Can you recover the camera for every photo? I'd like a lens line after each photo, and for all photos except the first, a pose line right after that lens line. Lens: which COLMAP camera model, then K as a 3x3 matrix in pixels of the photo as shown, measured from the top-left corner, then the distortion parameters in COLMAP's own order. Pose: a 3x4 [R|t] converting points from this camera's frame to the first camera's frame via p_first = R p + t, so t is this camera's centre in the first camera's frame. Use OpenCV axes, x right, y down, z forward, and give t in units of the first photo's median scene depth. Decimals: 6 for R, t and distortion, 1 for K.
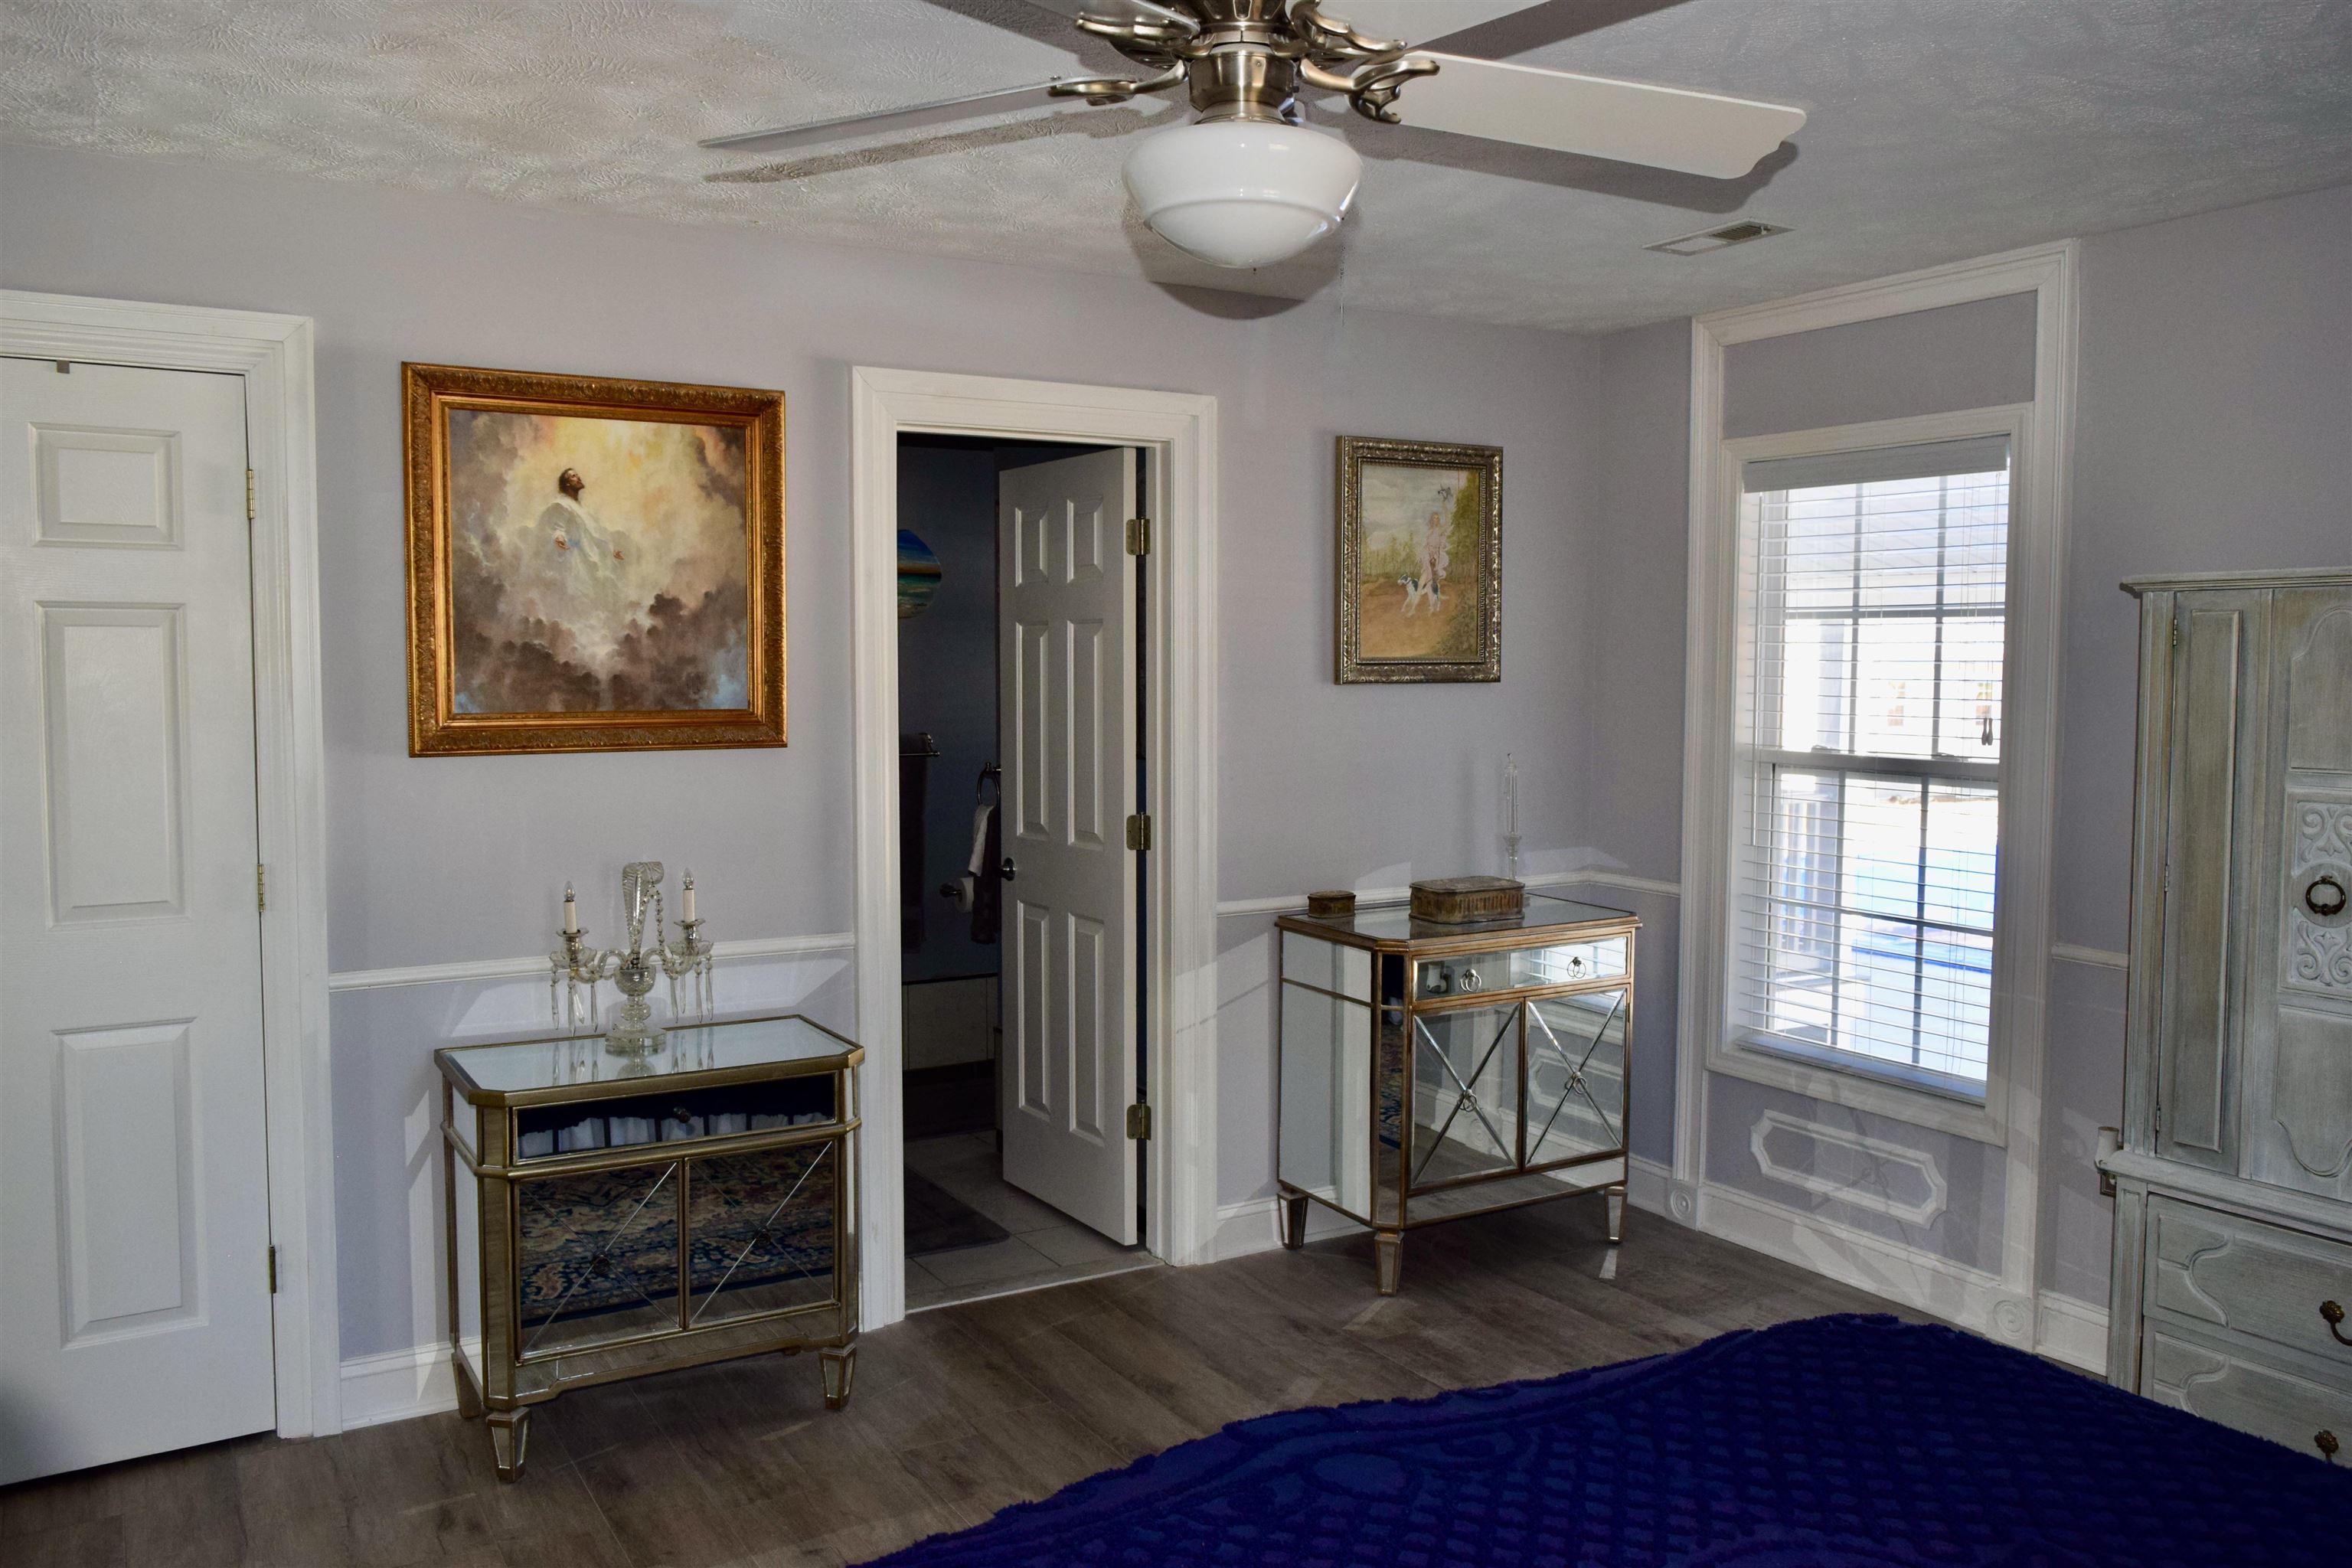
lens RADIAL K [[1831.0, 0, 1183.2], [0, 1831.0, 767.6], [0, 0, 1]] dist [-0.026361, 0.023649]
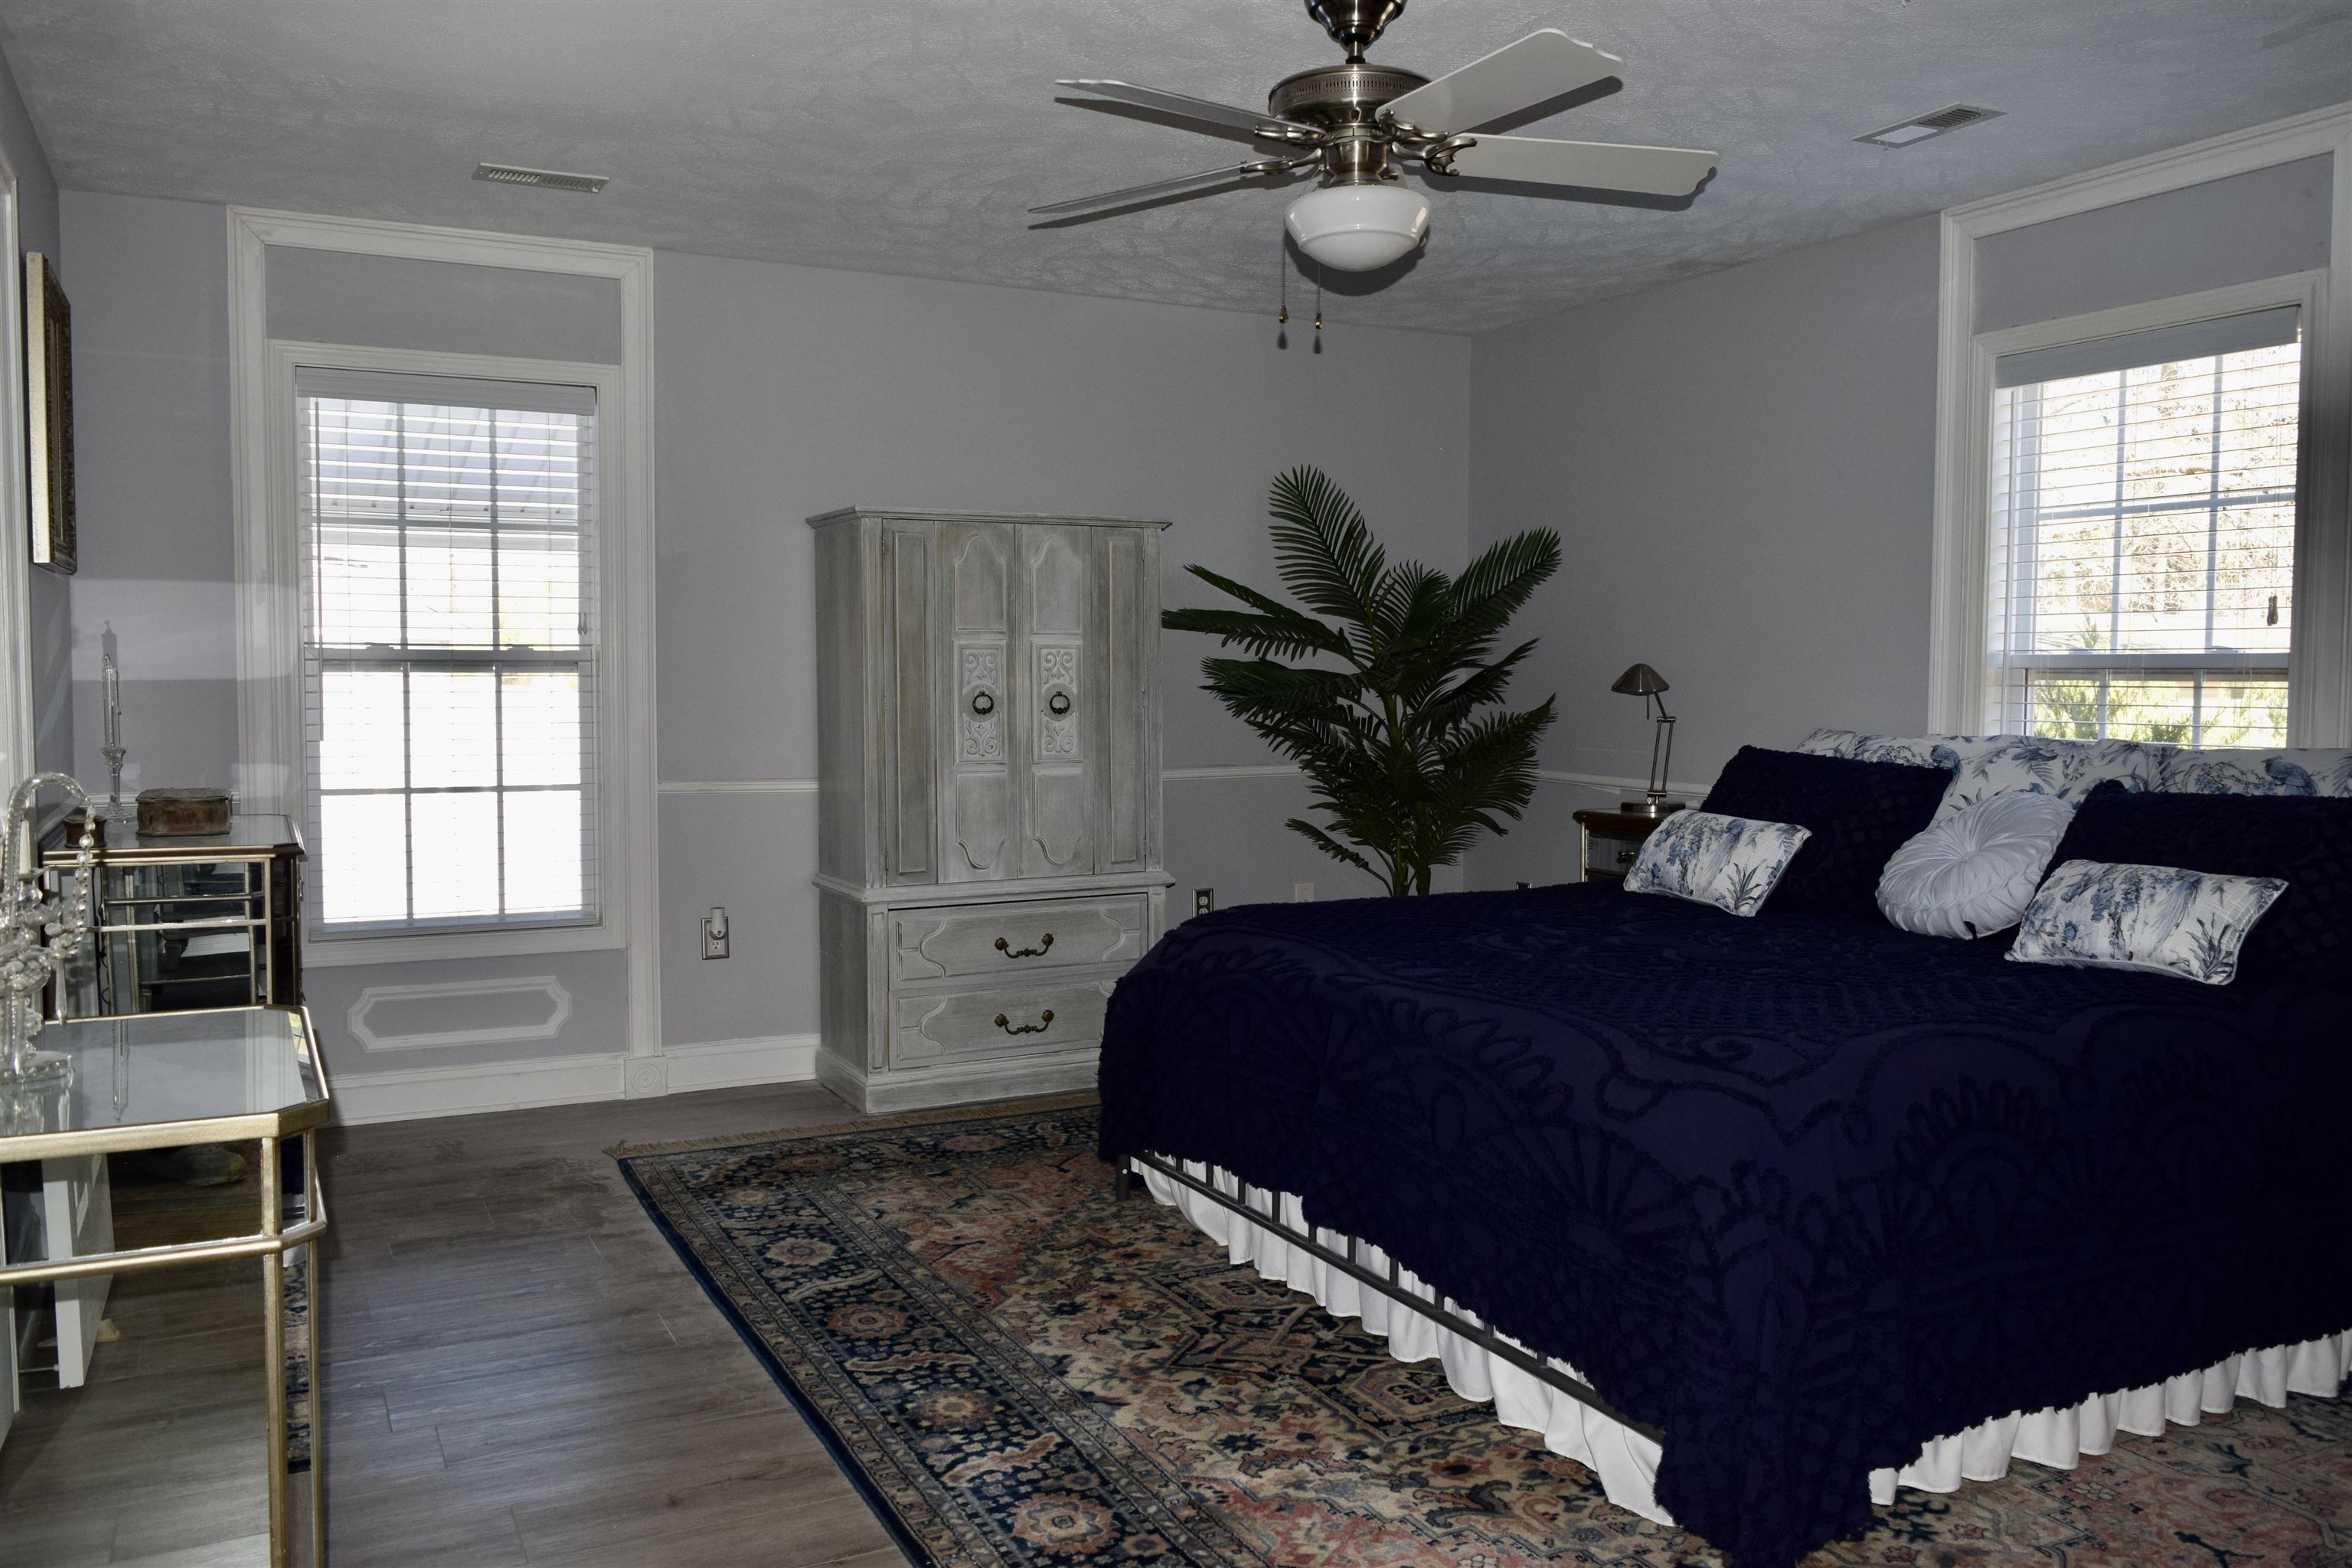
lens RADIAL K [[1808.8, 0, 1176.0], [0, 1808.8, 784.0], [0, 0, 1]] dist [-0.016612, -0.001959]
pose [[0.056435, -0.065217, 0.996274, -0.805652], [0.060360, 0.996262, 0.061797, 0.039409], [-0.996580, 0.056647, 0.060161, 0.545791]]
